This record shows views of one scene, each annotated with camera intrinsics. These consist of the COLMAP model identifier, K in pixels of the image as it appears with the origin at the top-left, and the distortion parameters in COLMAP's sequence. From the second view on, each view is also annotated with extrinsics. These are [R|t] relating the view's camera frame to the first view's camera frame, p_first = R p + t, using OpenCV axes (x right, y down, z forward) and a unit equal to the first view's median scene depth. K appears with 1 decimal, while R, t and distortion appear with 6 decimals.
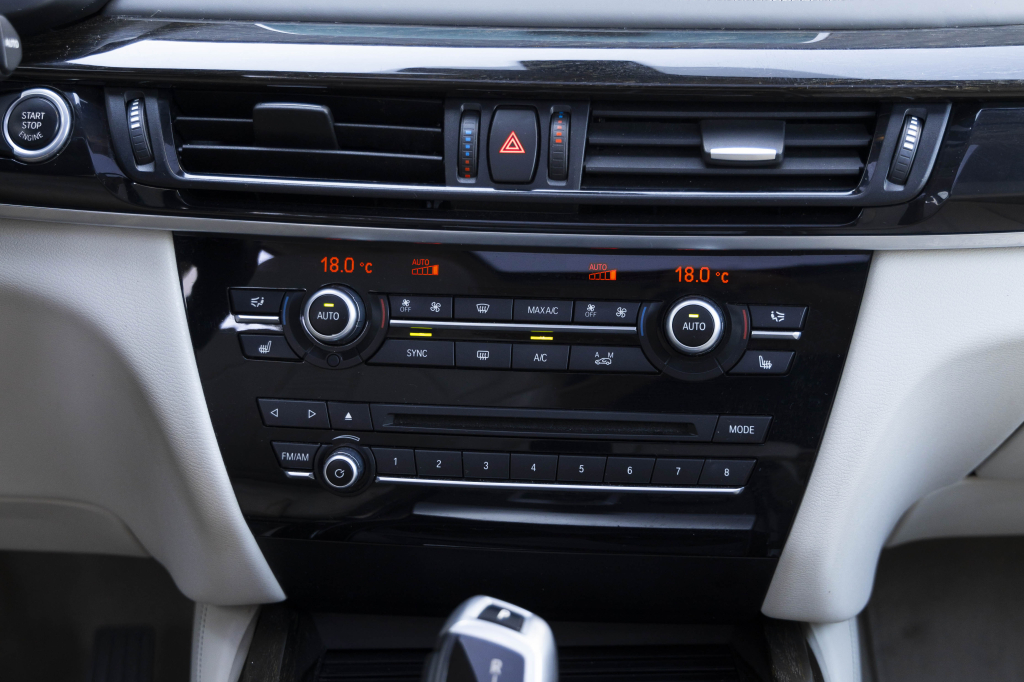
lens RADIAL K [[2337.8, 0, 510.7], [0, 2337.8, 331.2], [0, 0, 1]] dist [-0.010944, 0.000000]
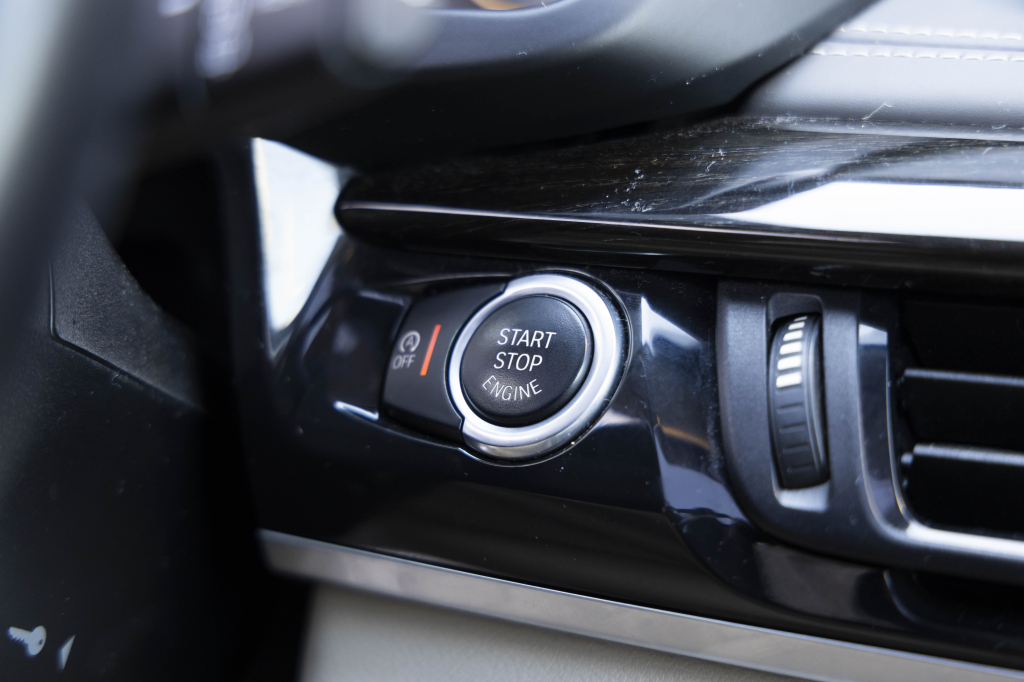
lens RADIAL K [[2272.4, 0, 511.3], [0, 2272.4, 342.4], [0, 0, 1]] dist [0.036985, 0.000000]
pose [[0.954570, 0.083538, -0.286038, -0.101070], [-0.147454, 0.966562, -0.209800, -0.013769], [0.258947, 0.242446, 0.934969, 0.655585]]
